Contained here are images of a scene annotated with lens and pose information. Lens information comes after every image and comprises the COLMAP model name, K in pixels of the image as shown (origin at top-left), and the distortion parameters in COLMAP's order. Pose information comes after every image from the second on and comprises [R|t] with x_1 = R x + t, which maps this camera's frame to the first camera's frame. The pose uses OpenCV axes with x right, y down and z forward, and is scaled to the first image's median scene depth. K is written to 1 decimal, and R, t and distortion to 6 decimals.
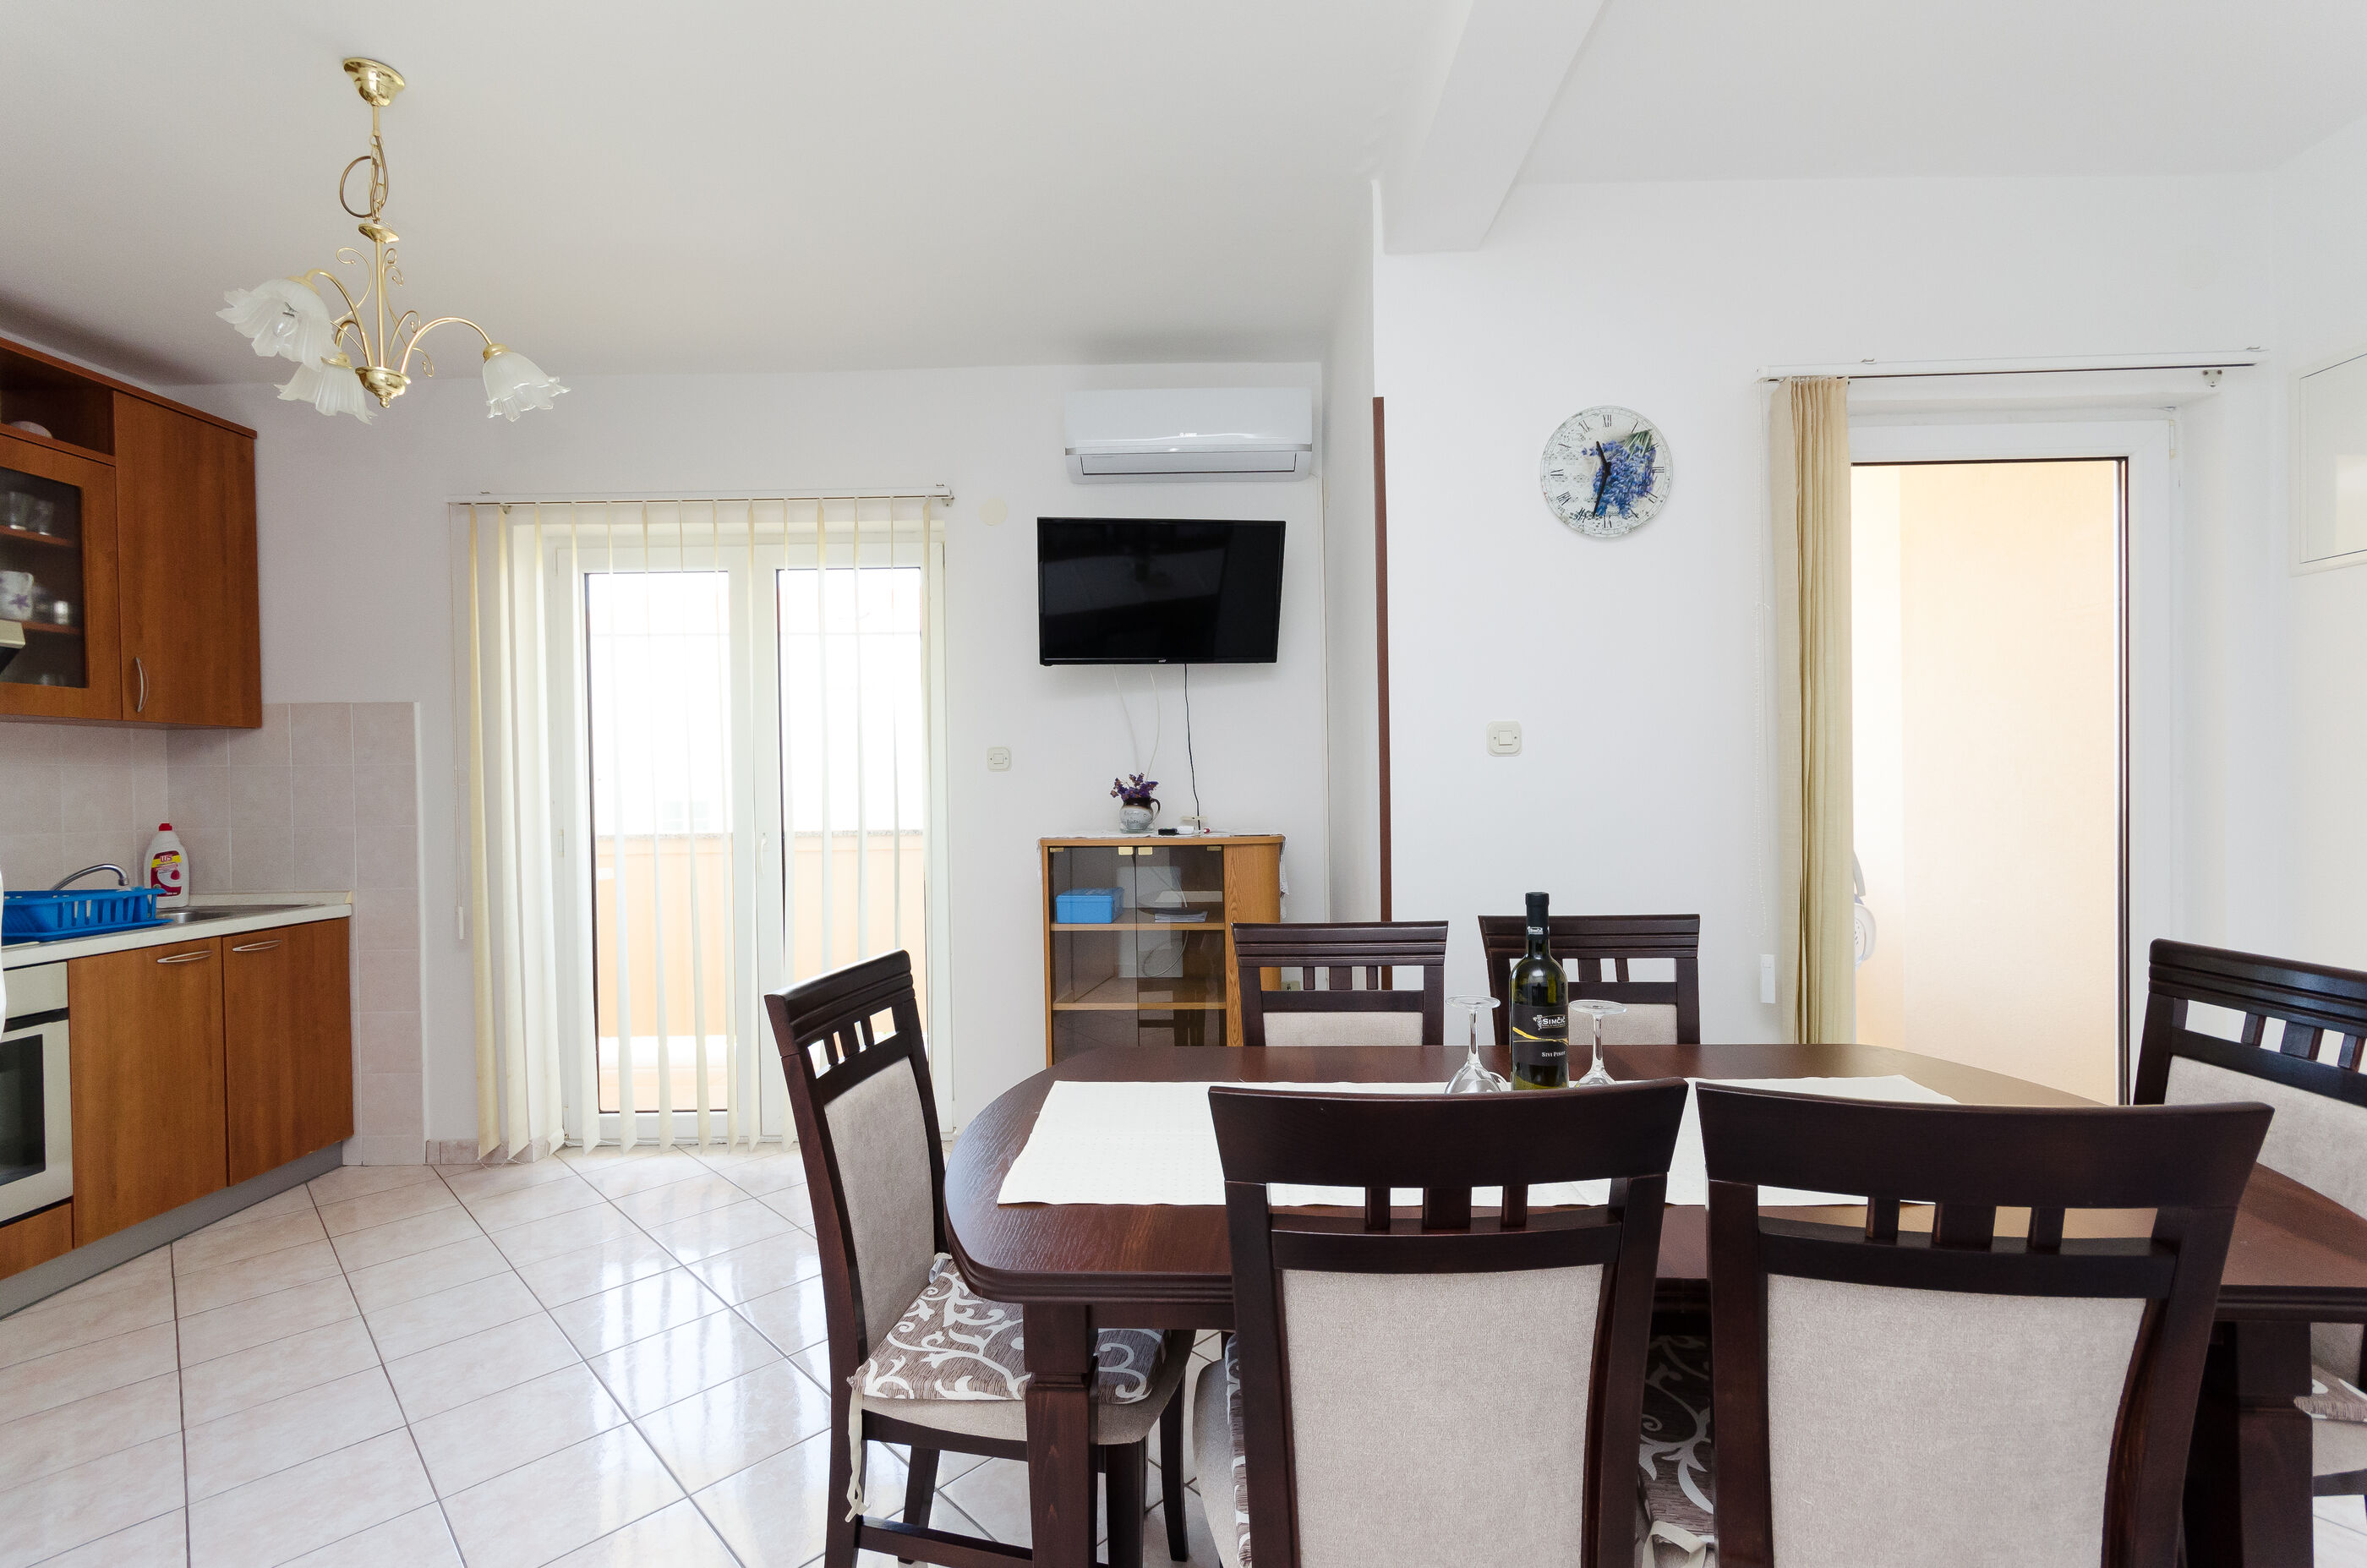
lens RADIAL K [[1011.0, 0, 1164.7], [0, 1011.0, 793.2], [0, 0, 1]] dist [0.002937, -0.000323]
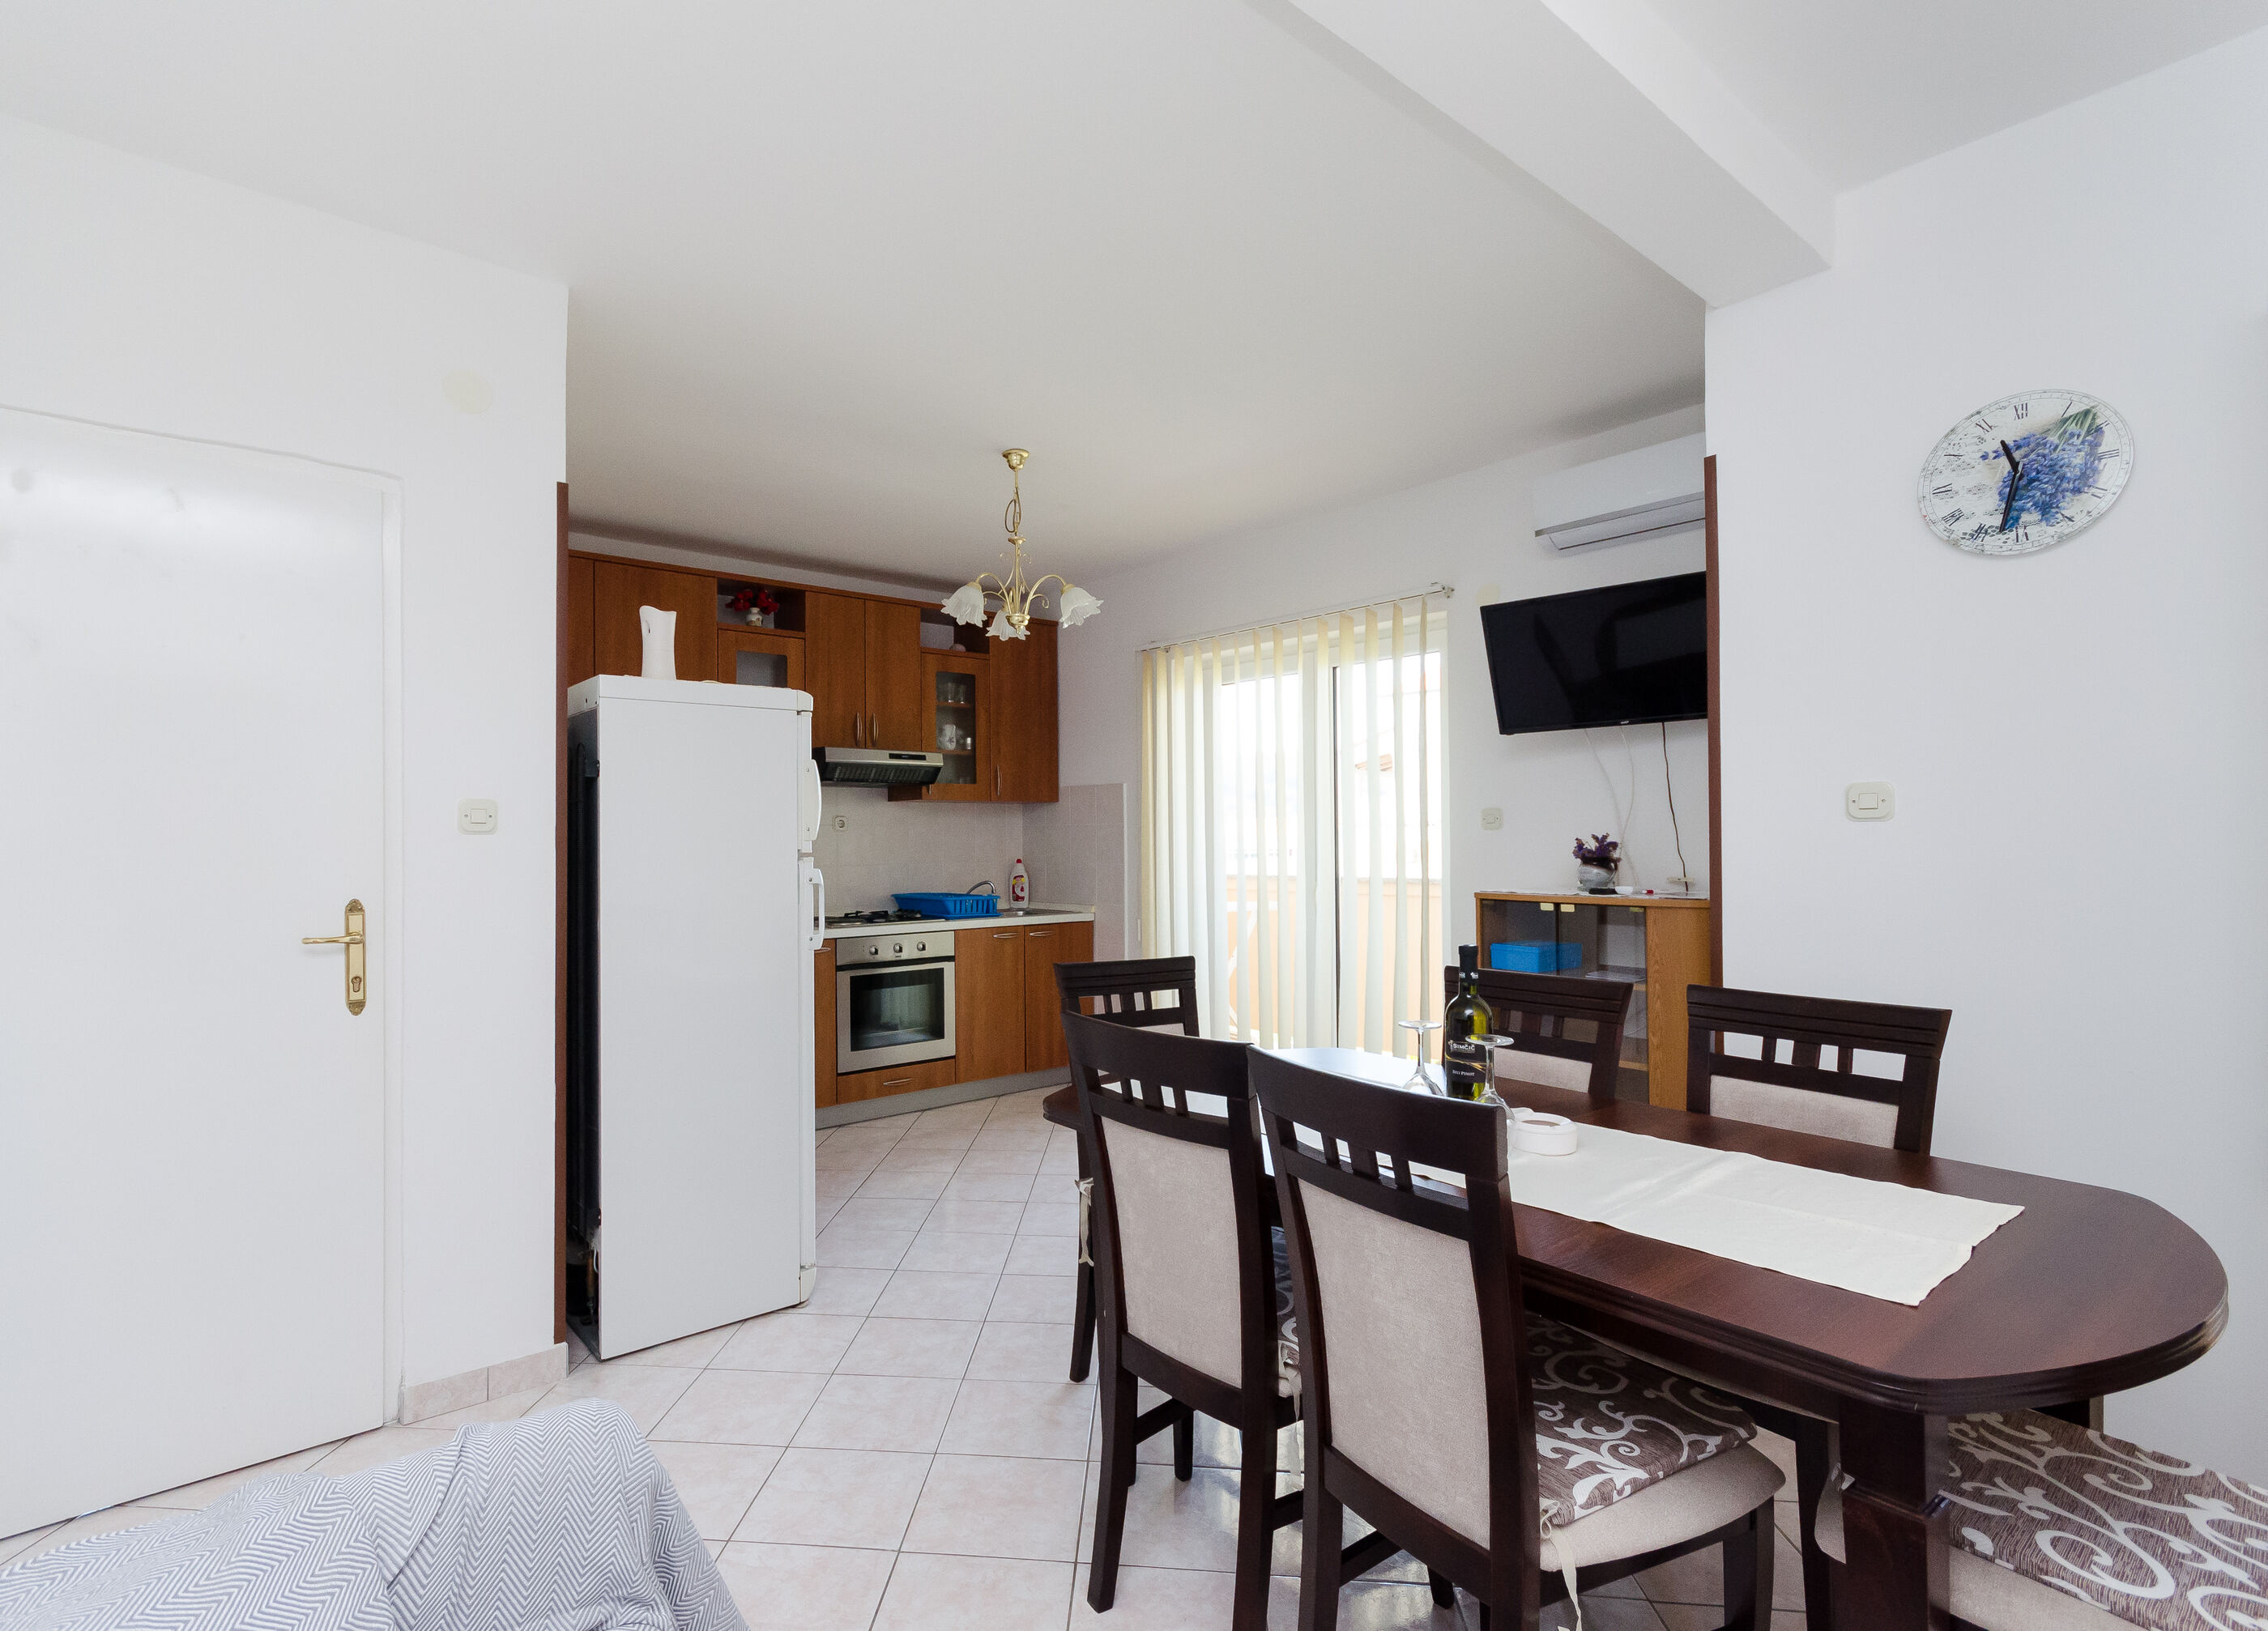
lens RADIAL K [[1033.4, 0, 1098.7], [0, 1033.4, 828.4], [0, 0, 1]] dist [-0.001055, 0.000636]
pose [[0.673704, 0.002762, -0.738996, 0.461305], [-0.009726, 0.999940, -0.005129, -0.016242], [0.738937, 0.010643, 0.673690, -0.091090]]
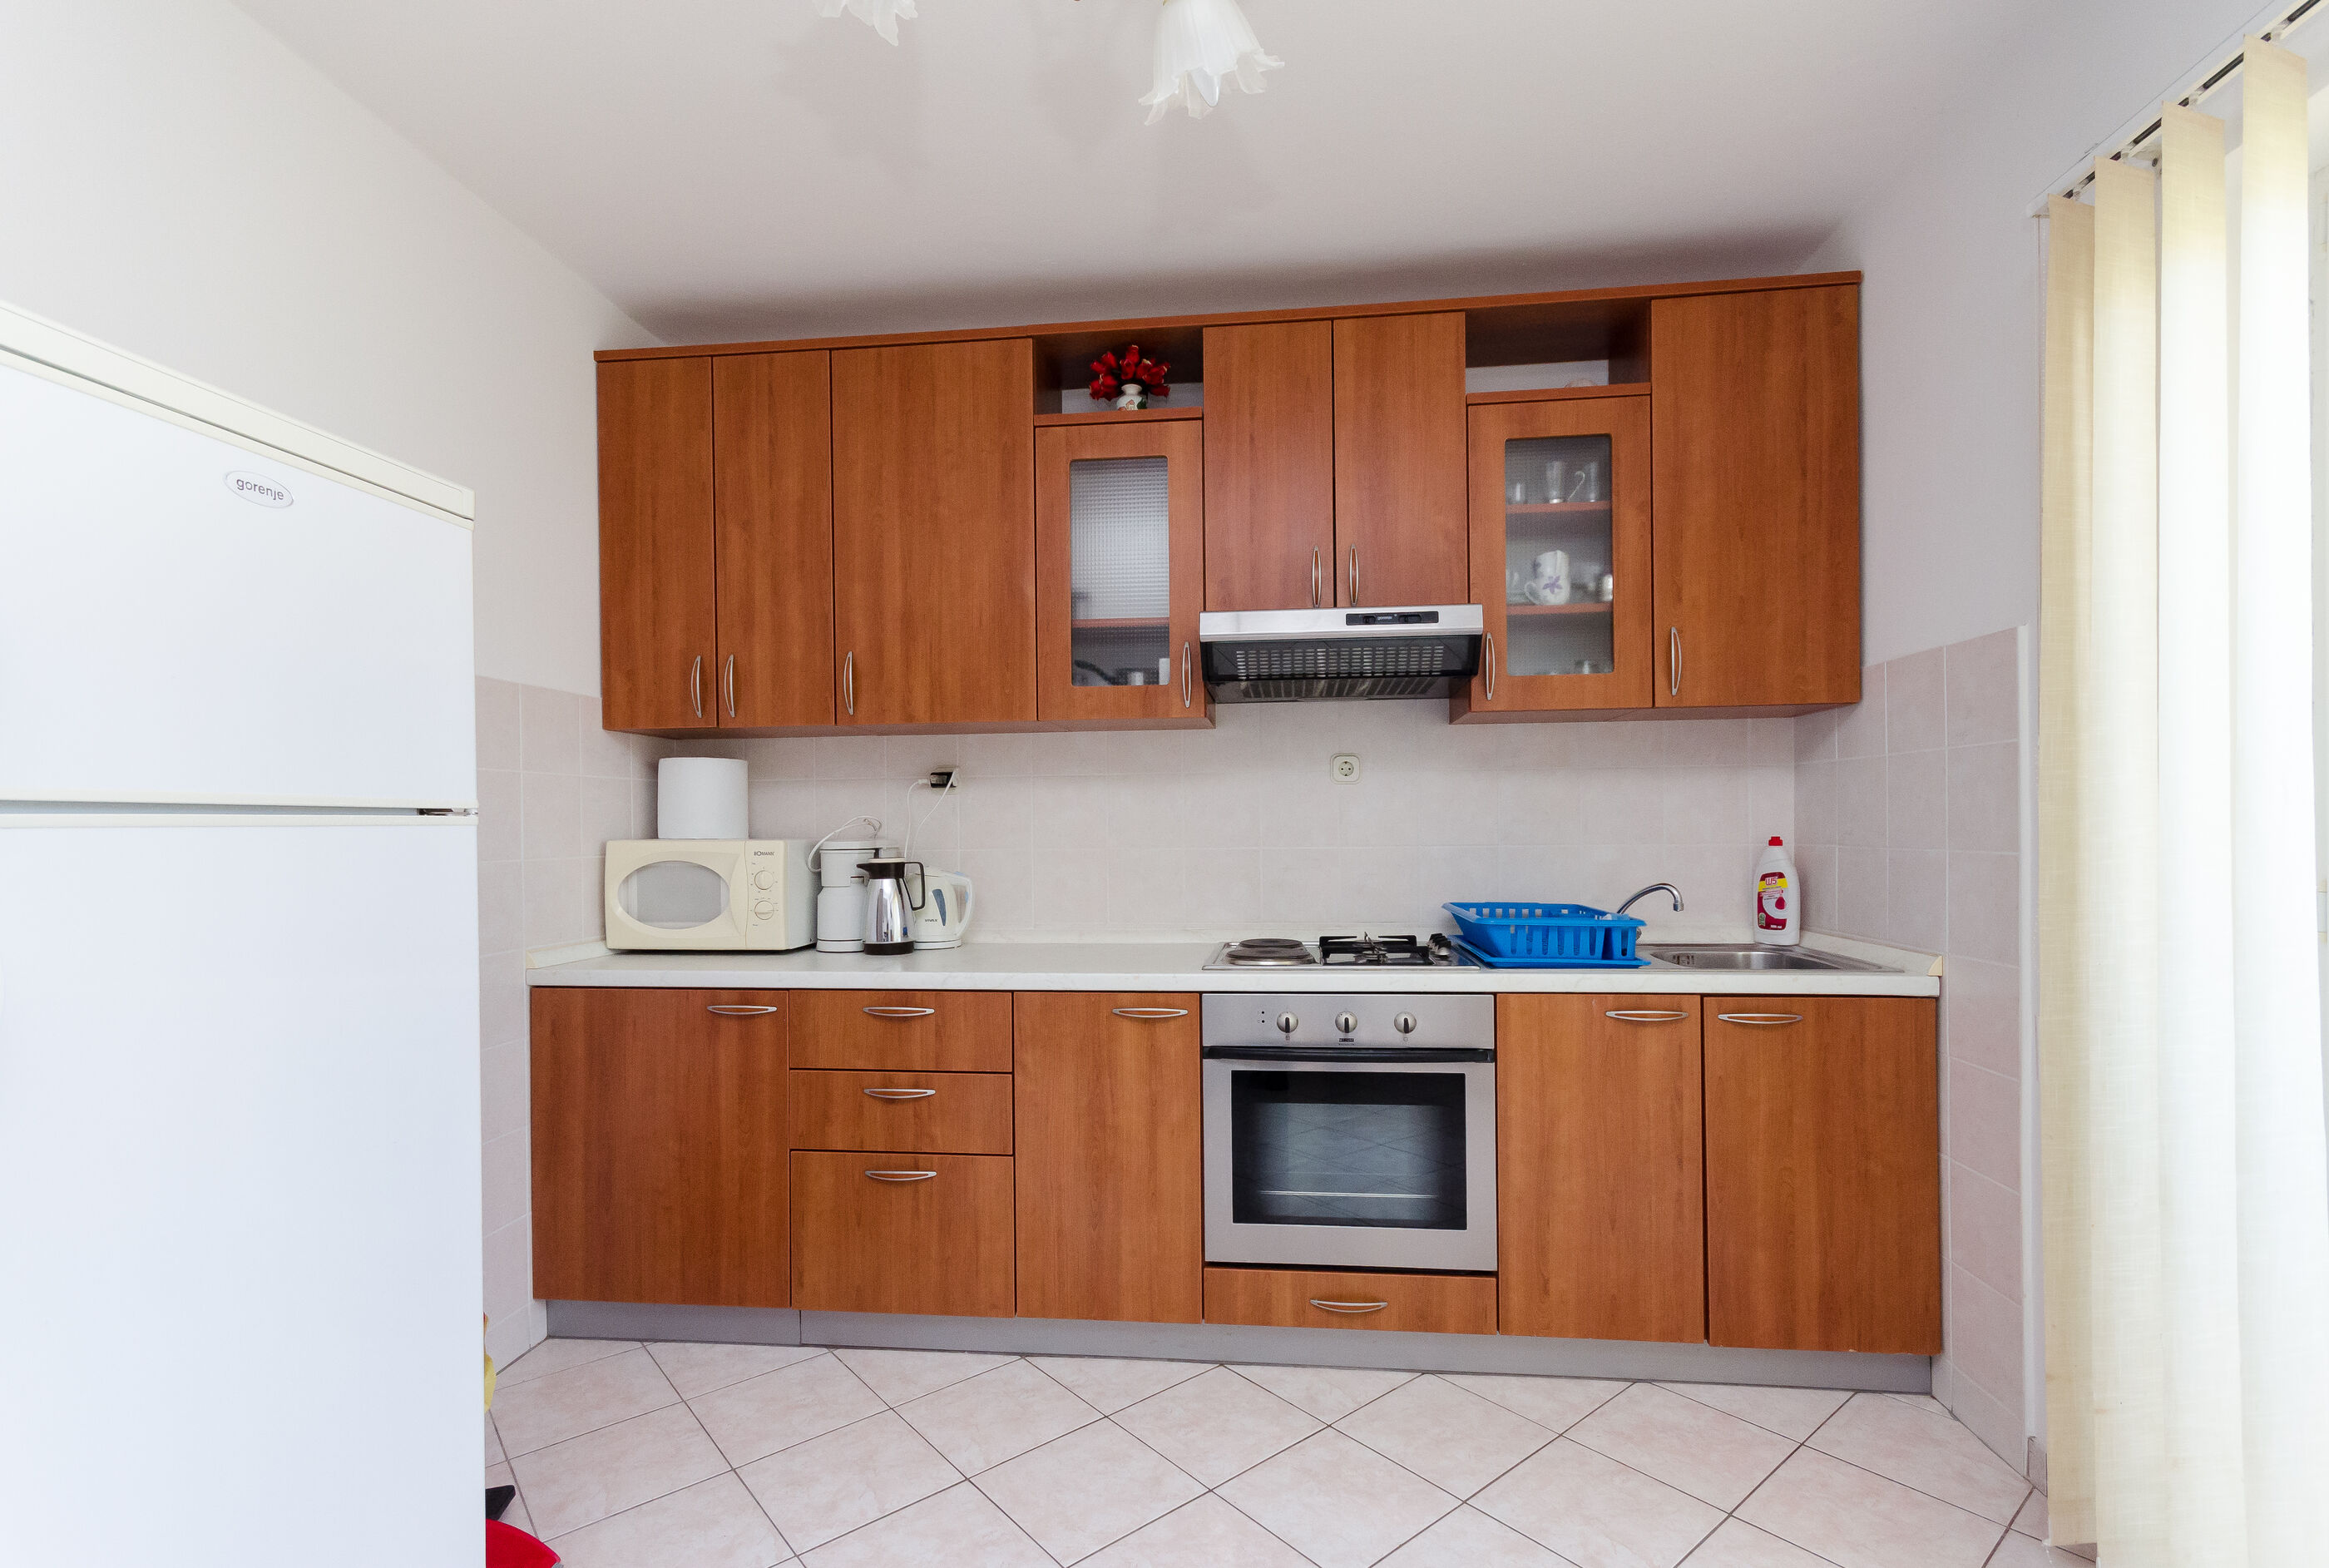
lens RADIAL K [[1047.0, 0, 1201.9], [0, 1047.0, 833.5], [0, 0, 1]] dist [0.005356, 0.001079]
pose [[-0.077959, 0.022811, -0.996696, -0.167815], [0.002956, 0.999739, 0.022649, 0.008895], [0.996952, -0.001180, -0.078006, 0.722878]]
